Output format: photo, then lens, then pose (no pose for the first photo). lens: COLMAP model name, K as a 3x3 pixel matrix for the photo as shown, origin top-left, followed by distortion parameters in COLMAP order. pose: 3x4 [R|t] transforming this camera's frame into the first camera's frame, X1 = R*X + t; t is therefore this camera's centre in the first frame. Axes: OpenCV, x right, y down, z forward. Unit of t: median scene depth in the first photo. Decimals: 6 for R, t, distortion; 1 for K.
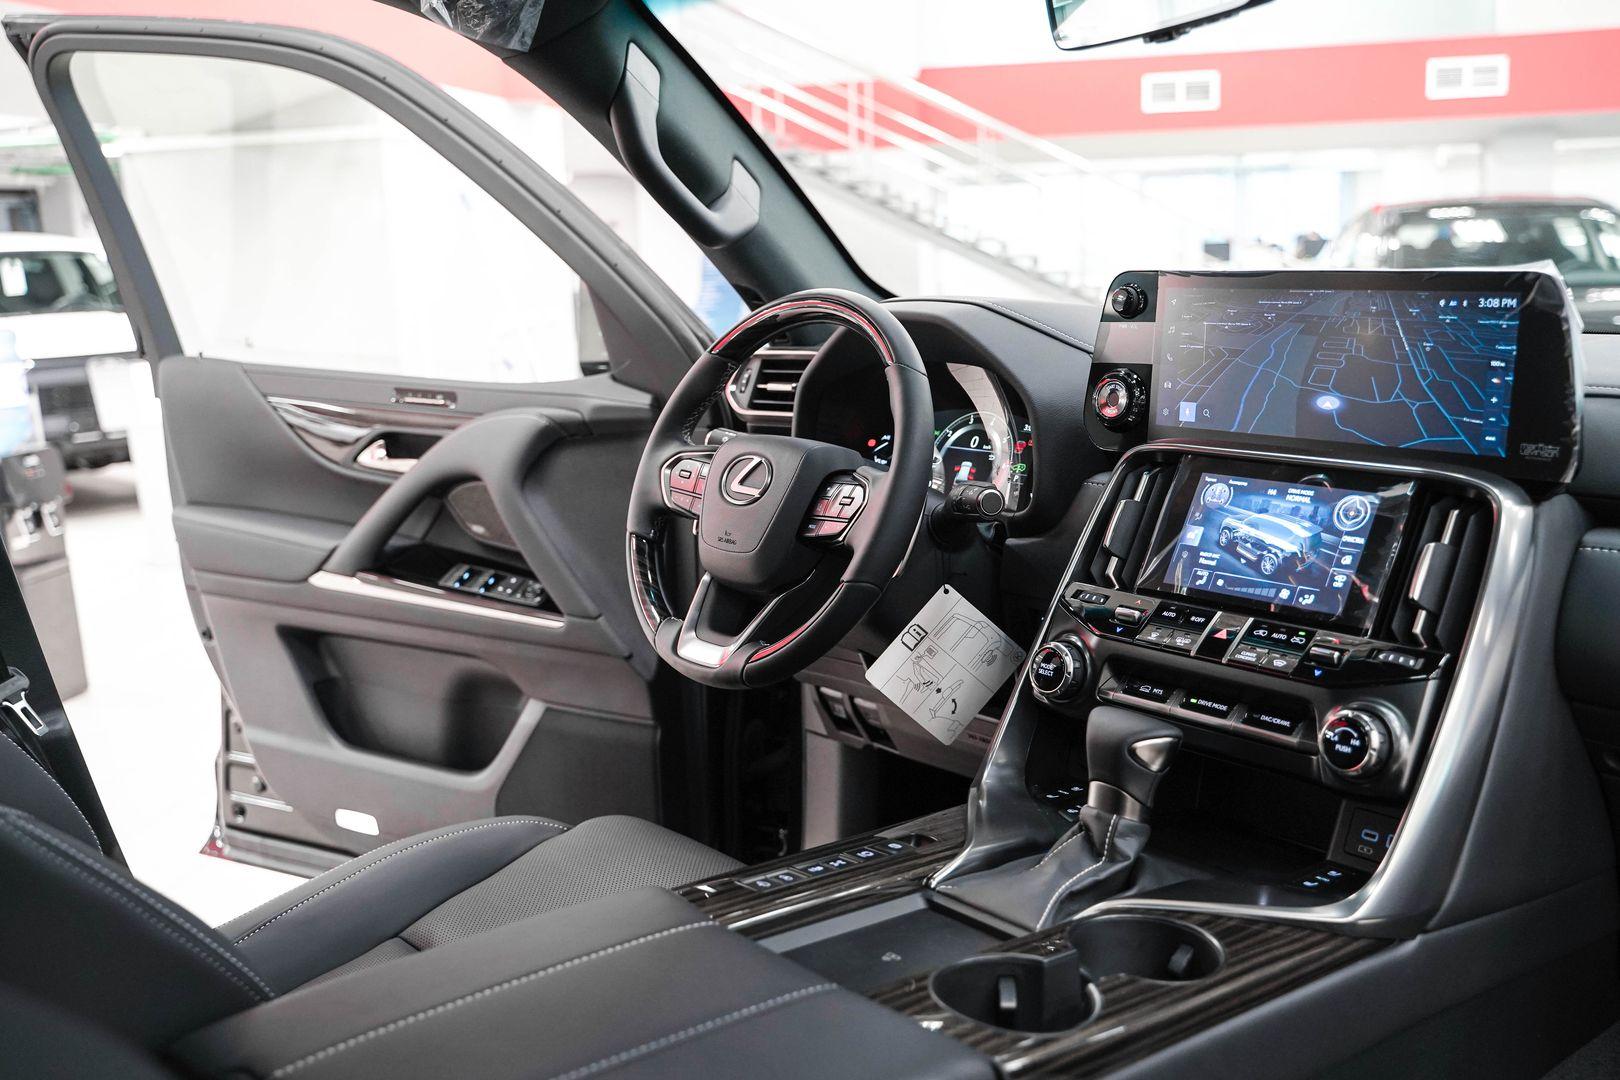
lens RADIAL K [[1532.3, 0, 806.7], [0, 1532.3, 538.2], [0, 0, 1]] dist [-0.044116, 0.000000]
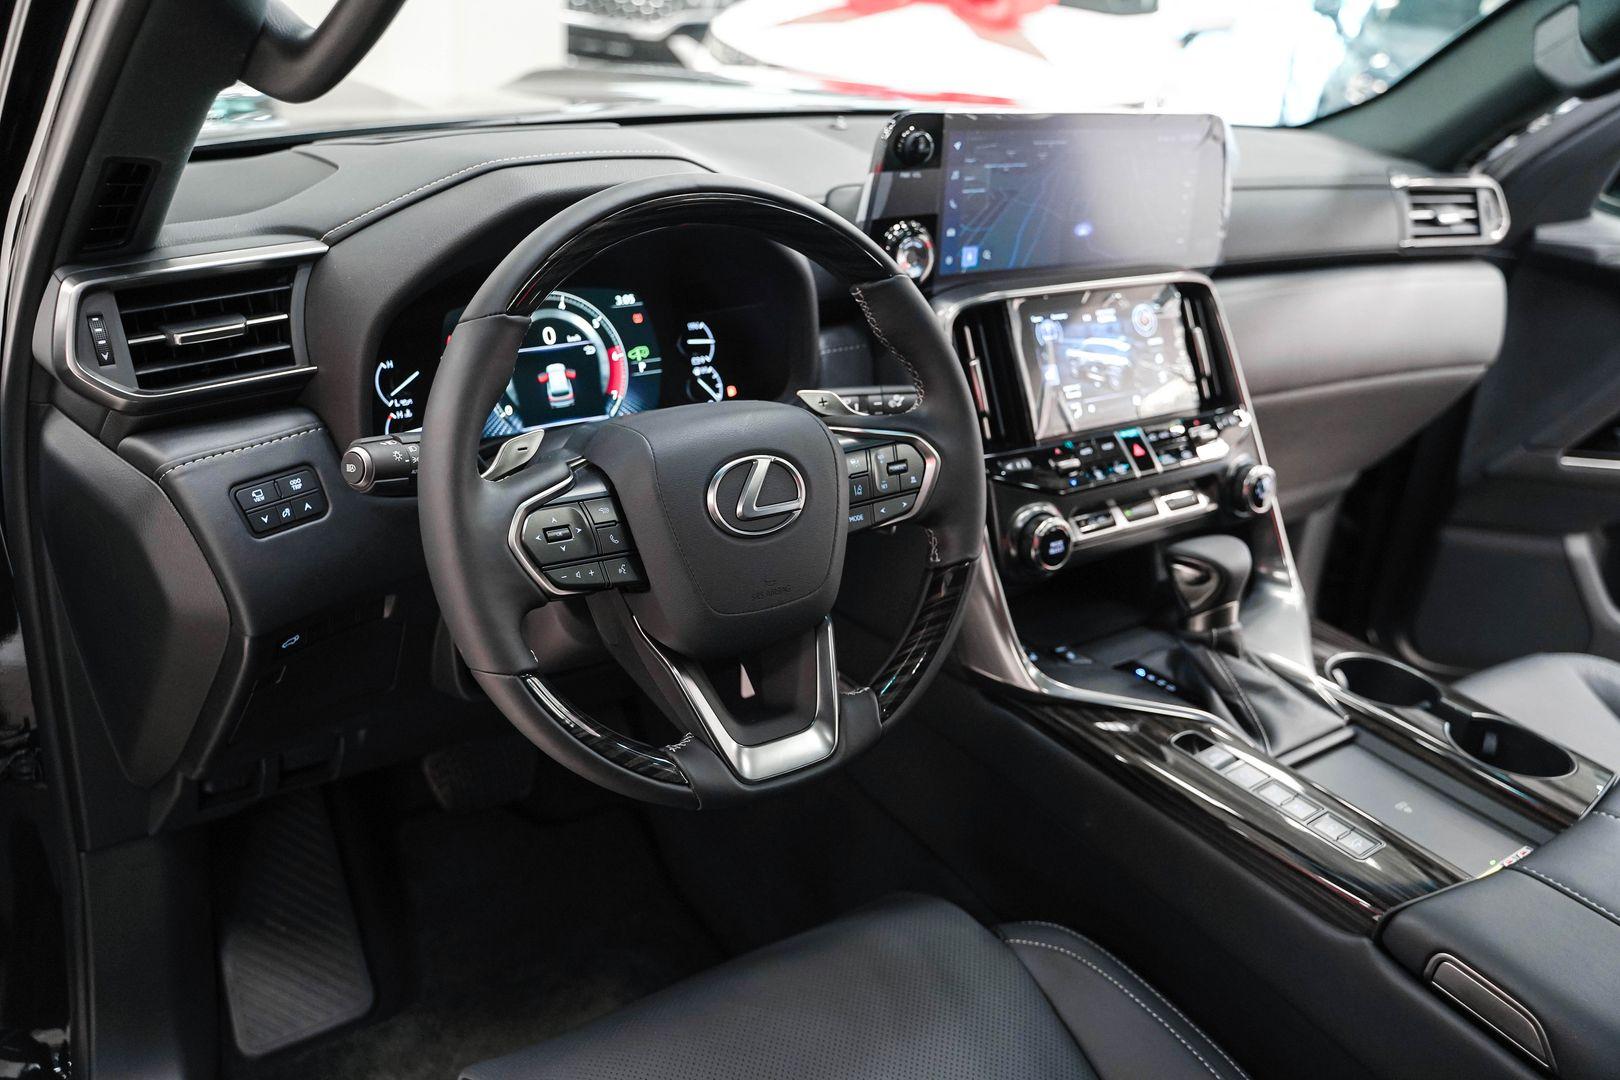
lens RADIAL K [[1320.9, 0, 809.2], [0, 1320.9, 544.9], [0, 0, 1]] dist [-0.107949, 0.077460]
pose [[0.093337, -0.420676, 0.902397, -0.558148], [0.094499, 0.906005, 0.412584, -0.251406], [-0.991140, 0.046767, 0.124317, 0.917788]]
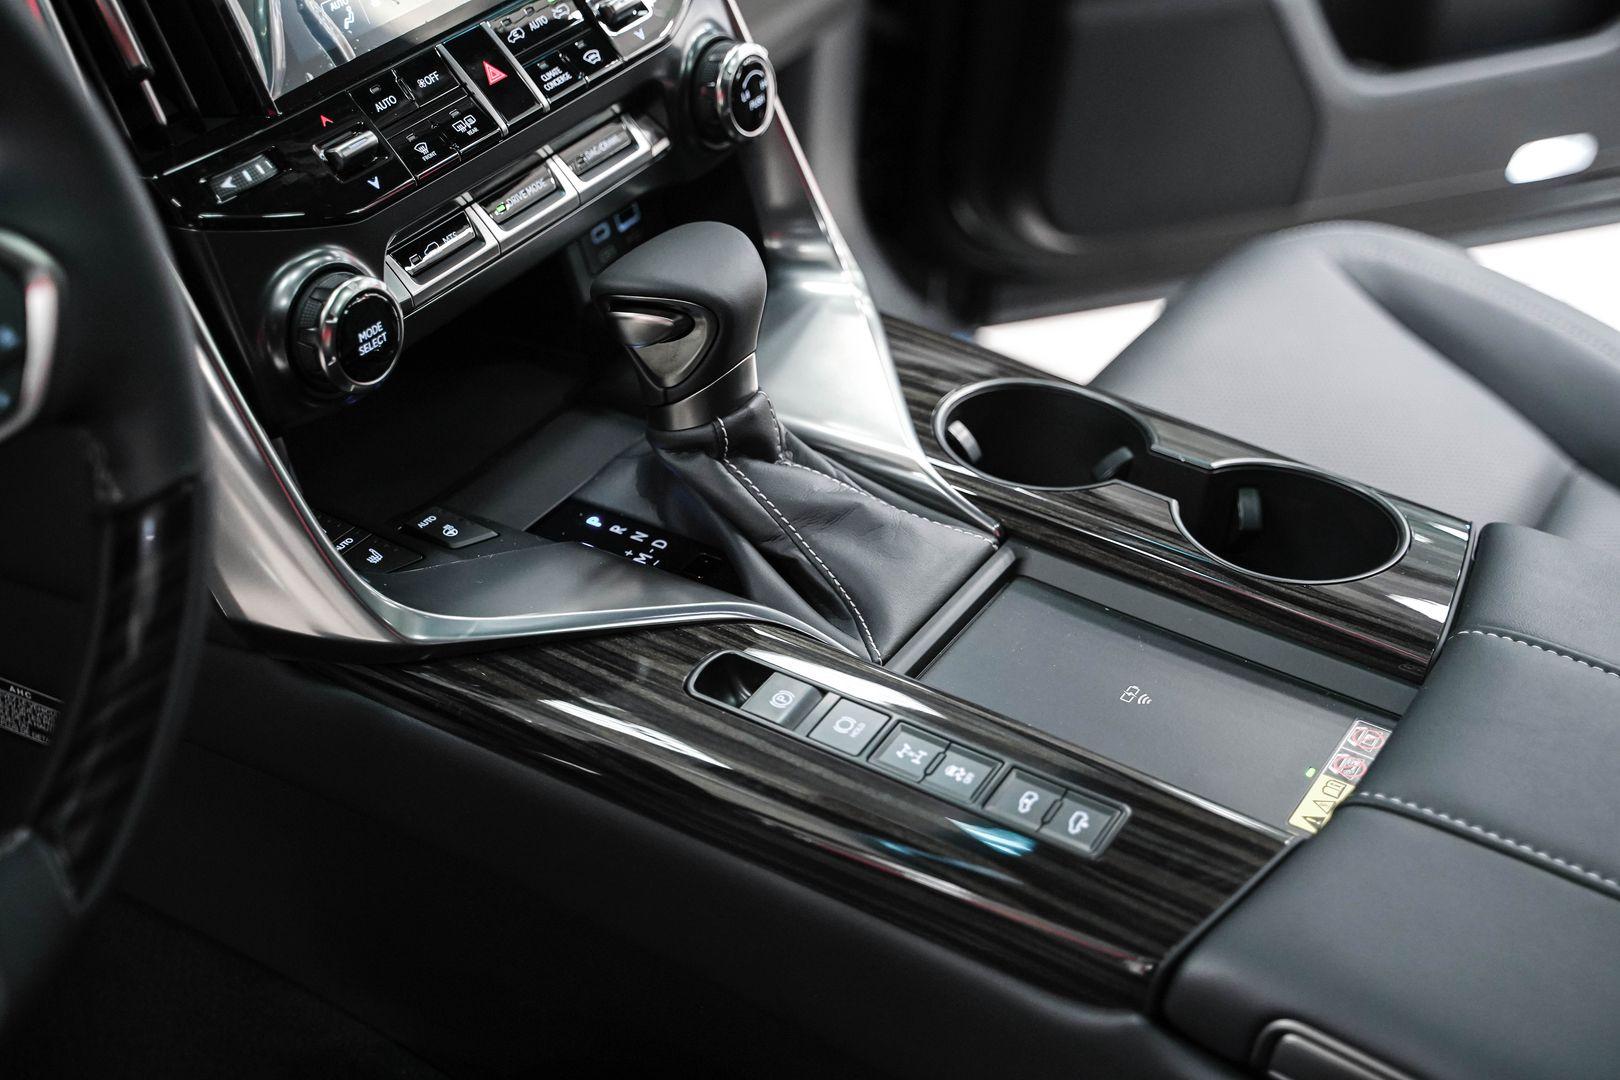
lens RADIAL K [[2327.9, 0, 811.5], [0, 2327.9, 546.2], [0, 0, 1]] dist [0.095521, 0.000000]
pose [[-0.319699, -0.575202, 0.752951, -0.405442], [0.096918, 0.770636, 0.629862, -0.265422], [-0.942550, 0.274341, -0.190624, 0.894667]]
